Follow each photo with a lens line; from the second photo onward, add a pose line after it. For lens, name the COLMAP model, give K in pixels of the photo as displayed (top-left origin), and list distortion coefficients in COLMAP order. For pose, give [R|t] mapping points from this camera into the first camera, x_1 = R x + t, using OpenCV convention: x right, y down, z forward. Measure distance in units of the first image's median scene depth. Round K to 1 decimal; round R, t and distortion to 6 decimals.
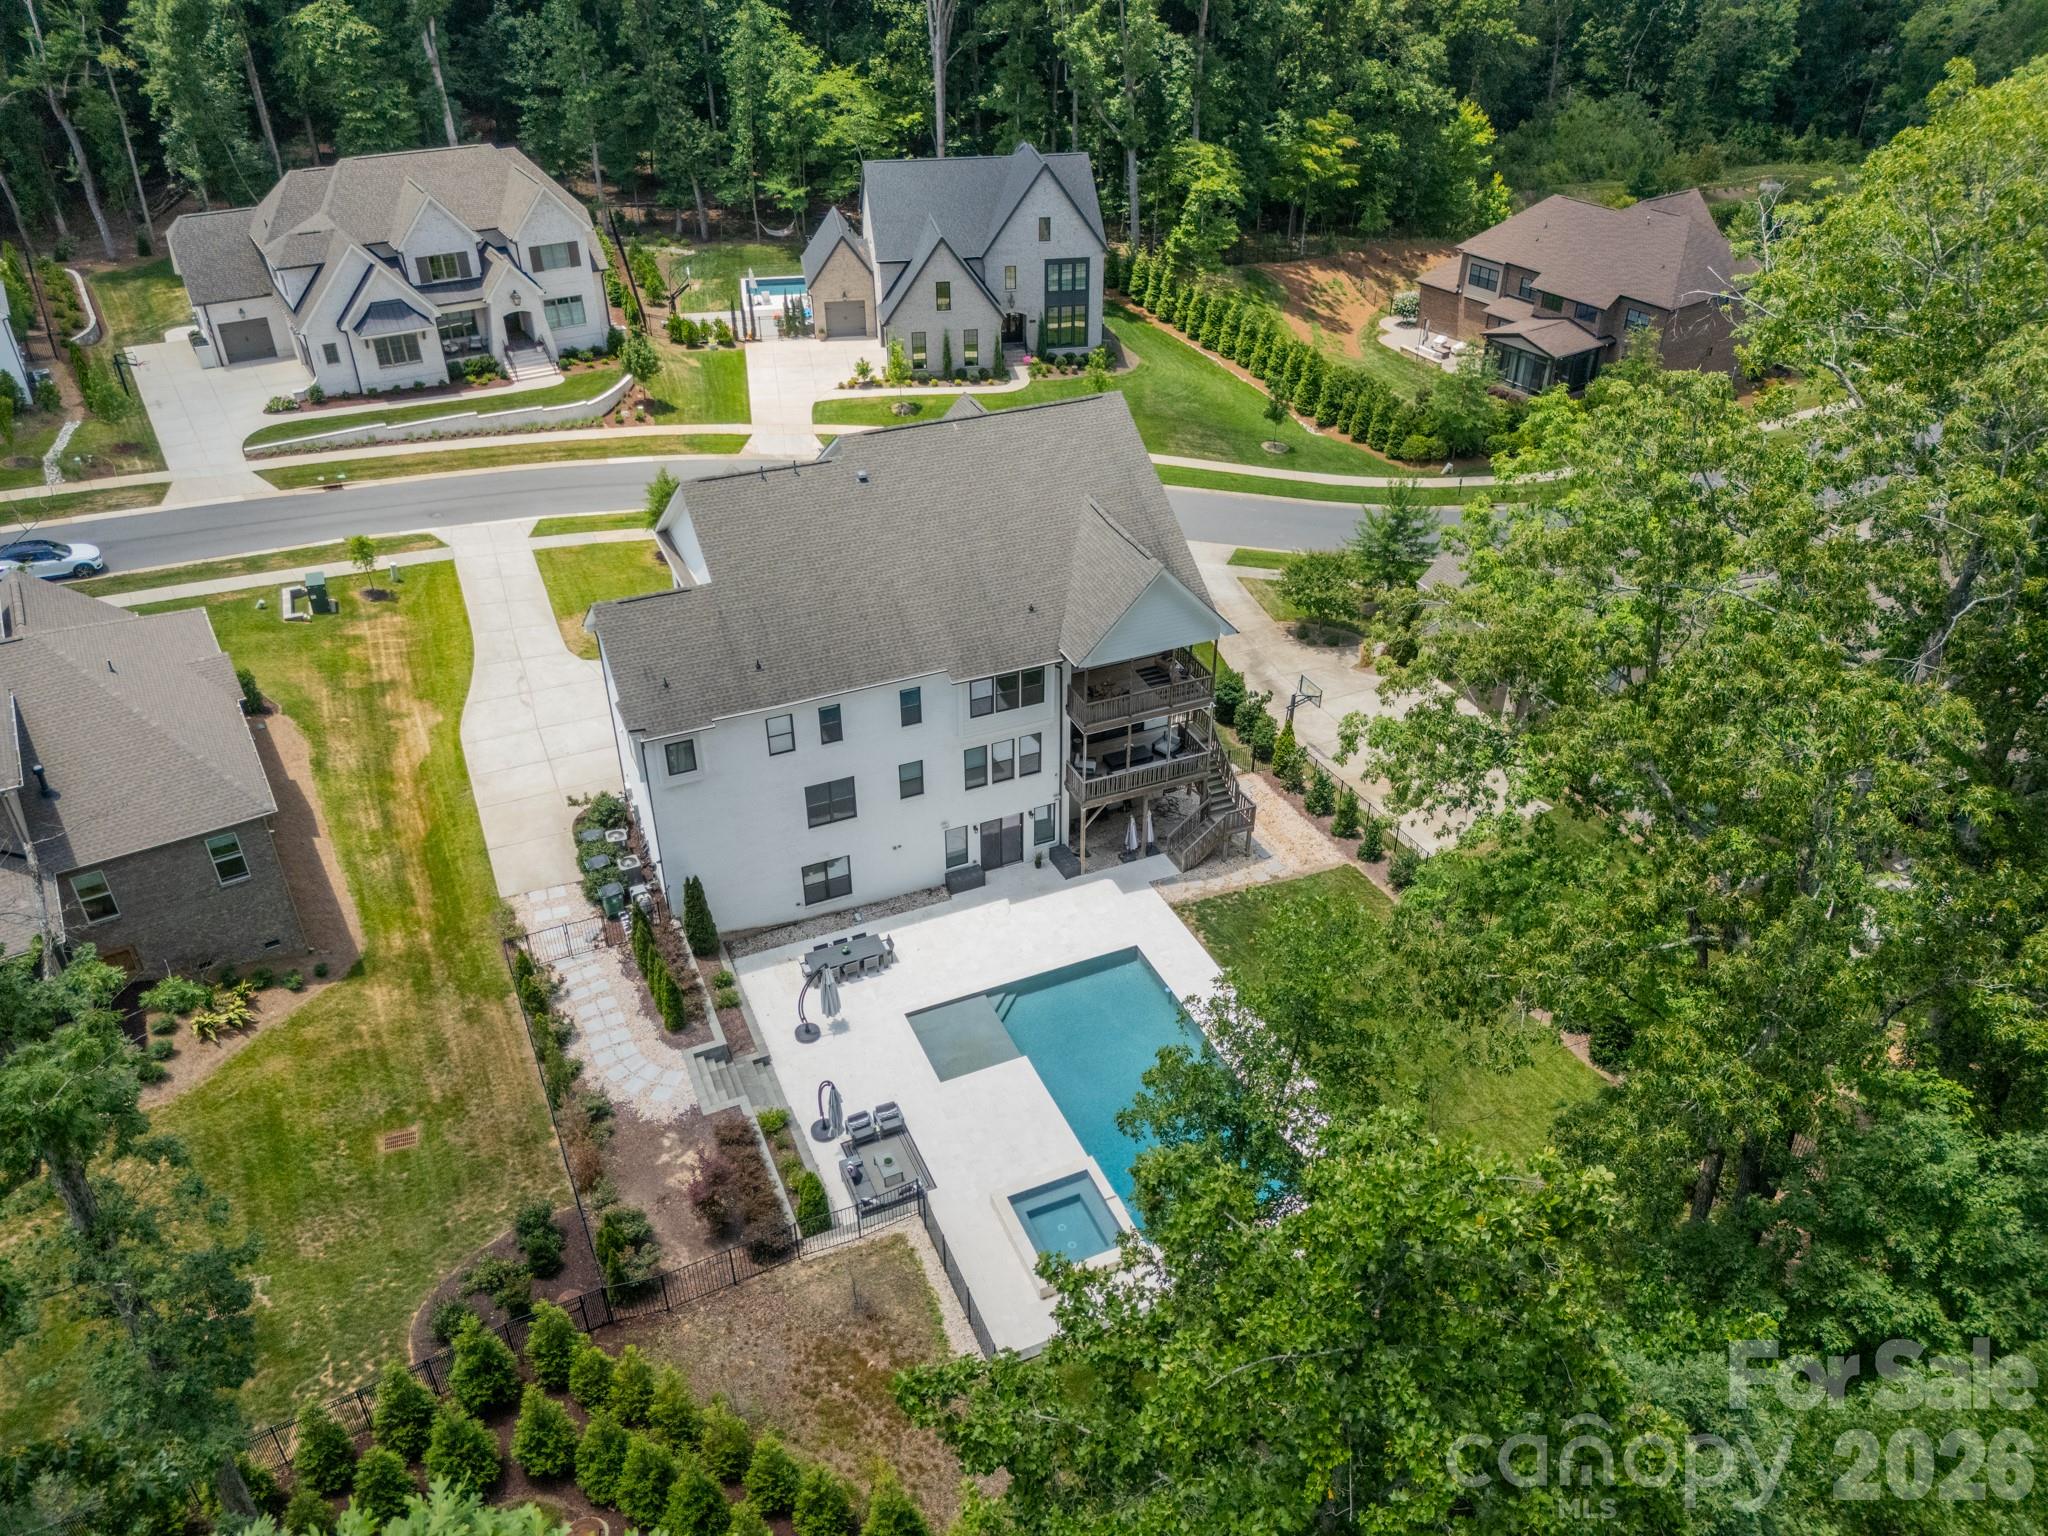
lens RADIAL K [[1471.8, 0, 1029.8], [0, 1471.8, 770.9], [0, 0, 1]] dist [0.018446, 0.000979]
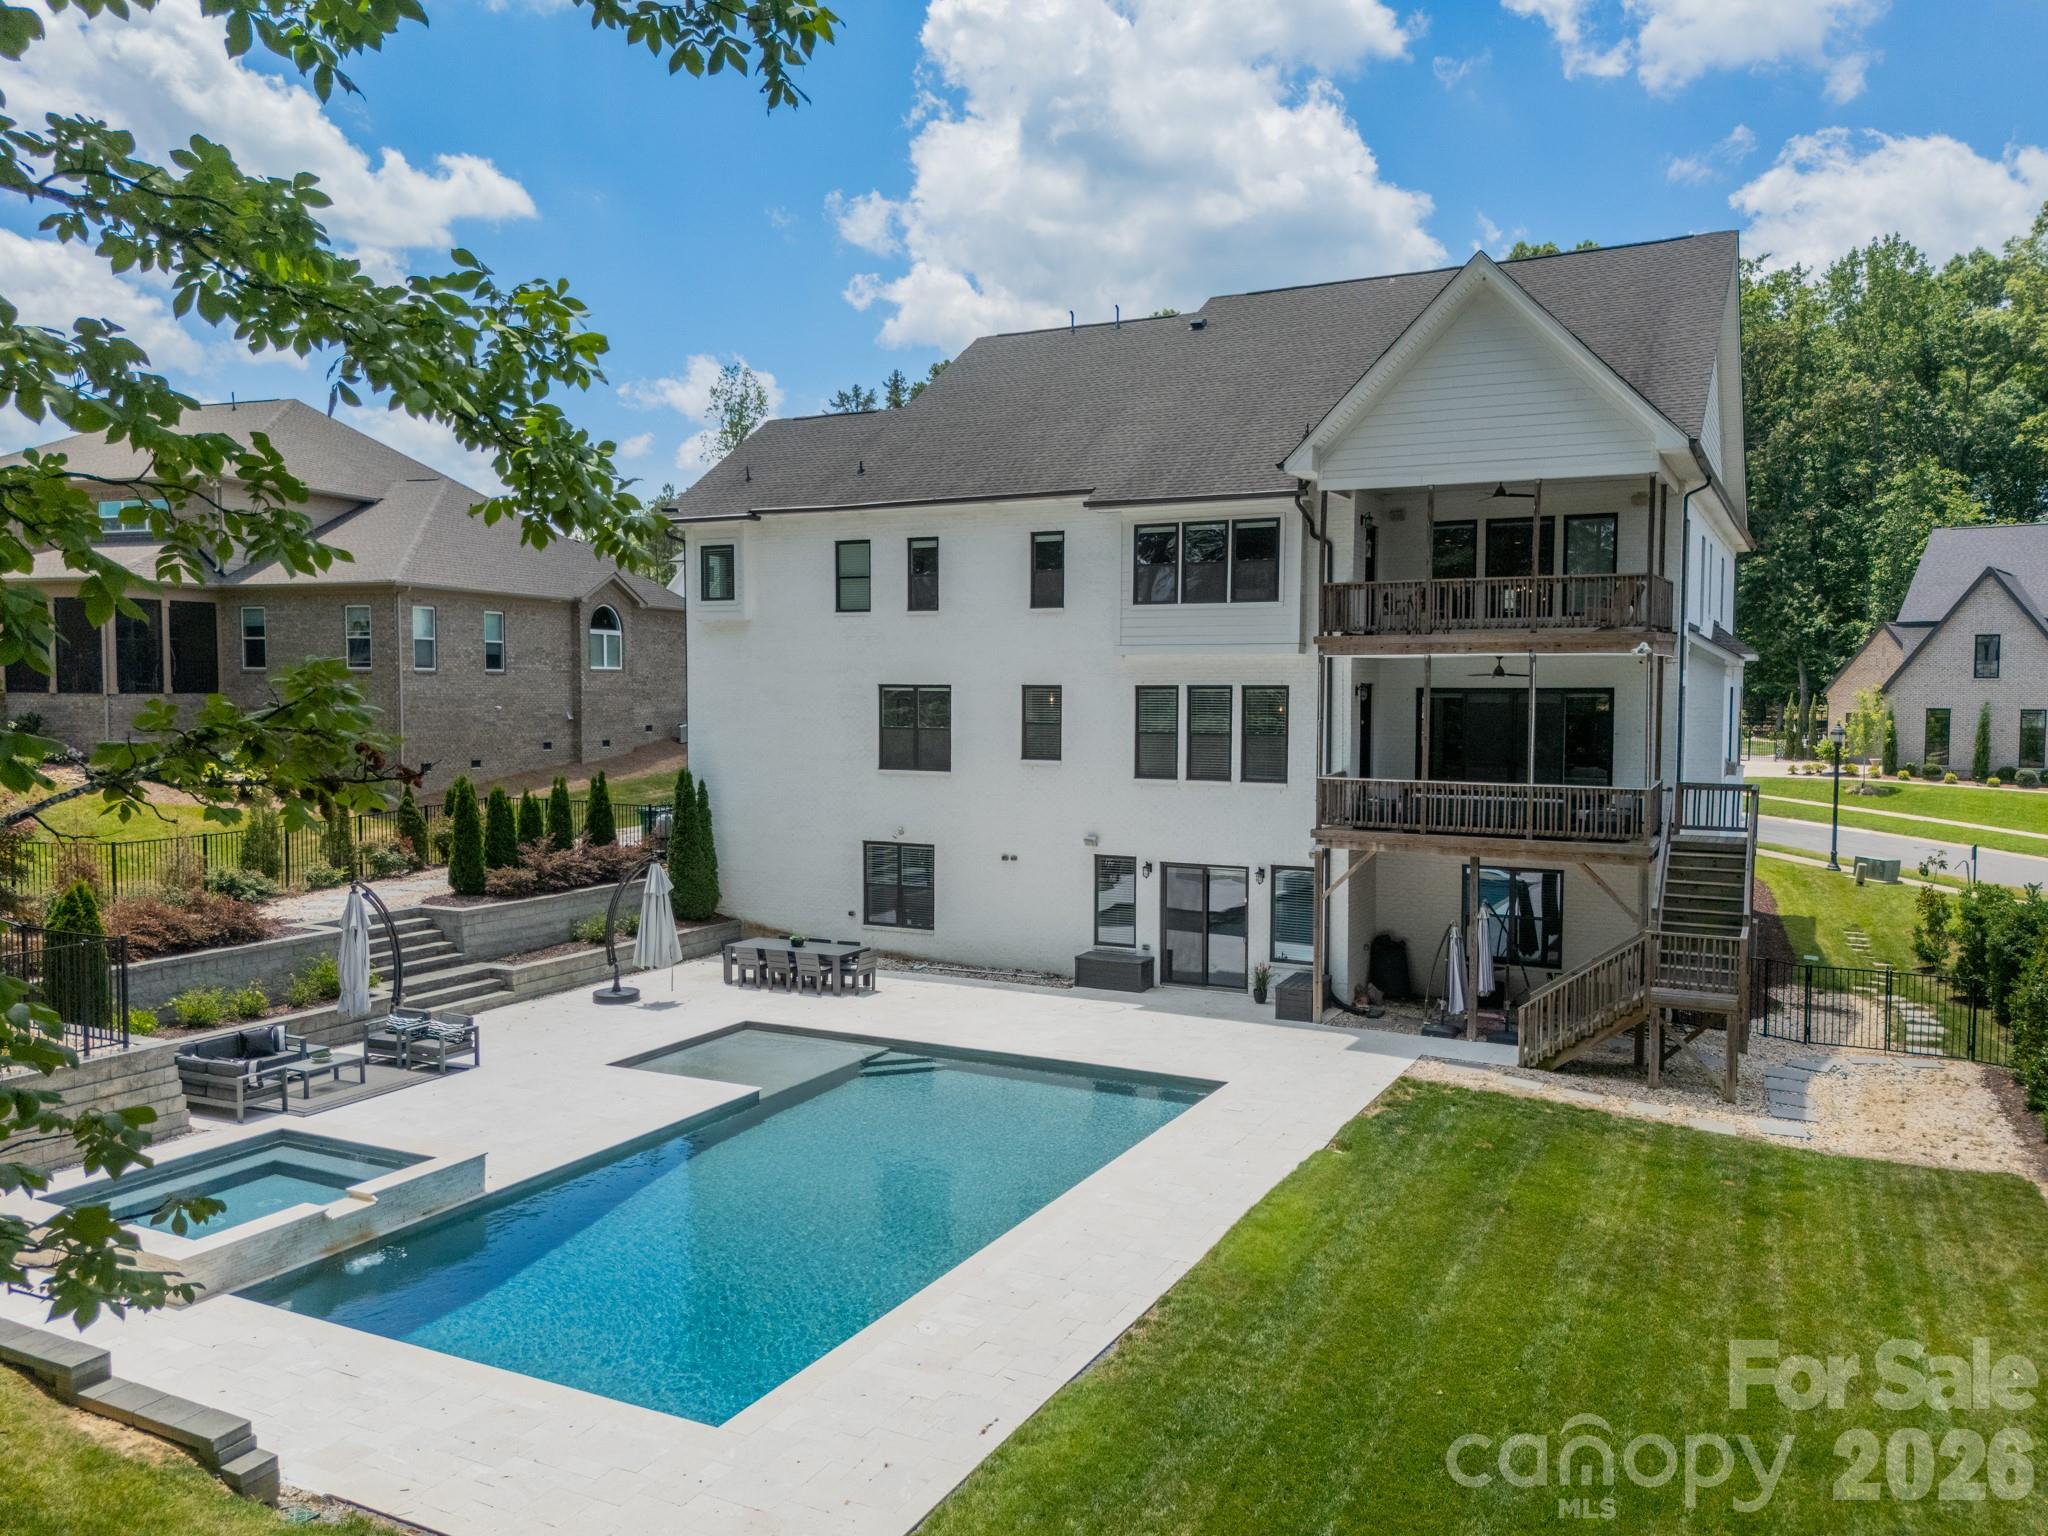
lens RADIAL K [[1471.8, 0, 1029.0], [0, 1471.8, 762.4], [0, 0, 1]] dist [0.018446, 0.000979]
pose [[0.637310, 0.057430, -0.768464, 0.350367], [-0.424161, 0.858706, -0.287595, 0.183861], [0.643369, 0.509240, 0.571622, 0.686839]]
